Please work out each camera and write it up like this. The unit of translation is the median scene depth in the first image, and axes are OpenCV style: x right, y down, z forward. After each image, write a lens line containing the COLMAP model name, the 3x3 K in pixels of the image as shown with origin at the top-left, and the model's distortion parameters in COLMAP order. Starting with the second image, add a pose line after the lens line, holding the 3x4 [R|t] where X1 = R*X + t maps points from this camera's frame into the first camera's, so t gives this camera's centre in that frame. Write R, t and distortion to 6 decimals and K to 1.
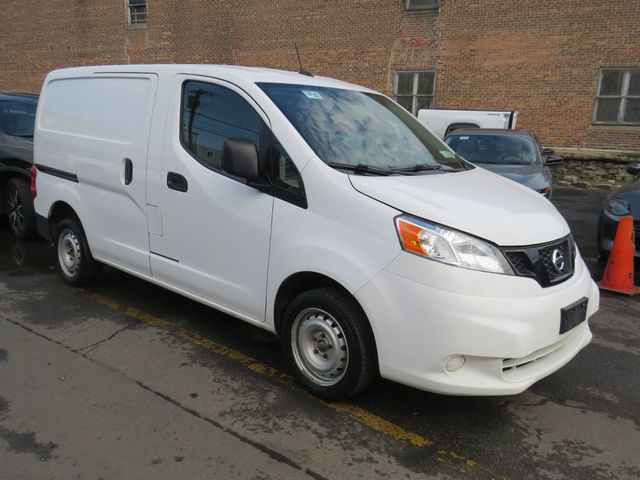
lens RADIAL K [[575.5, 0, 320.0], [0, 575.5, 240.0], [0, 0, 1]] dist [0.124648, -0.105270]
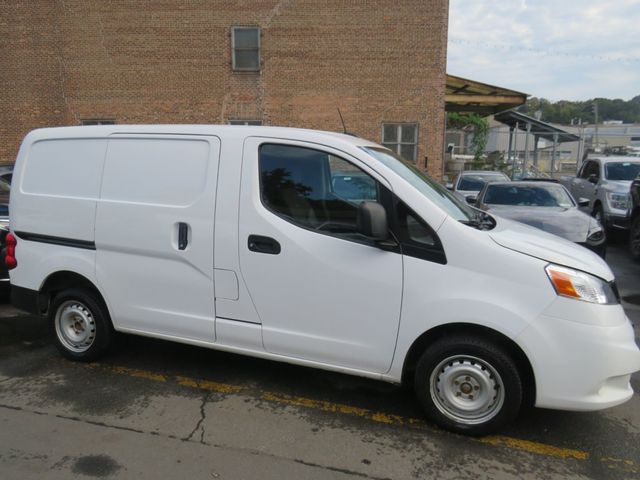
lens RADIAL K [[485.0, 0, 320.0], [0, 485.0, 240.0], [0, 0, 1]] dist [-0.009634, -0.002675]
pose [[0.921823, -0.079429, 0.379385, -0.462178], [0.092471, 0.995583, -0.016246, -0.084473], [-0.376419, 0.050058, 0.925096, 0.199122]]
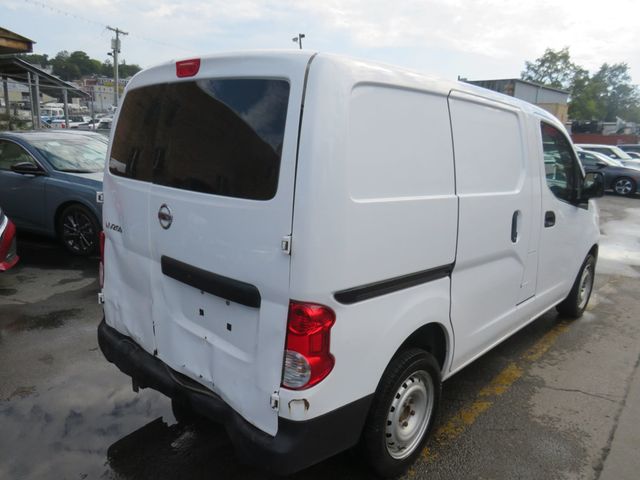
lens RADIAL K [[475.9, 0, 320.0], [0, 475.9, 240.0], [0, 0, 1]] dist [-0.007945, -0.005111]
pose [[-0.001617, -0.242803, 0.970074, -1.067311], [0.155256, 0.958252, 0.240103, -0.327941], [-0.987873, 0.150998, 0.036147, 1.363618]]
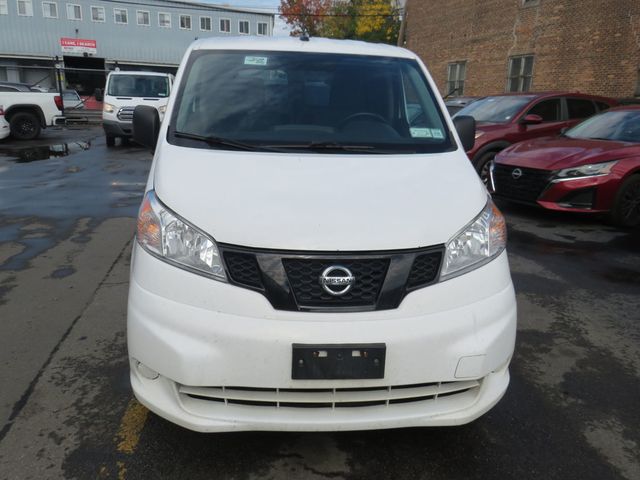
lens RADIAL K [[575.5, 0, 320.0], [0, 575.5, 240.0], [0, 0, 1]] dist [0.124648, -0.105270]
pose [[0.737525, 0.148702, -0.658745, 0.664092], [-0.133841, 0.988292, 0.073246, -0.049078], [0.661924, 0.034146, 0.748792, 0.368588]]
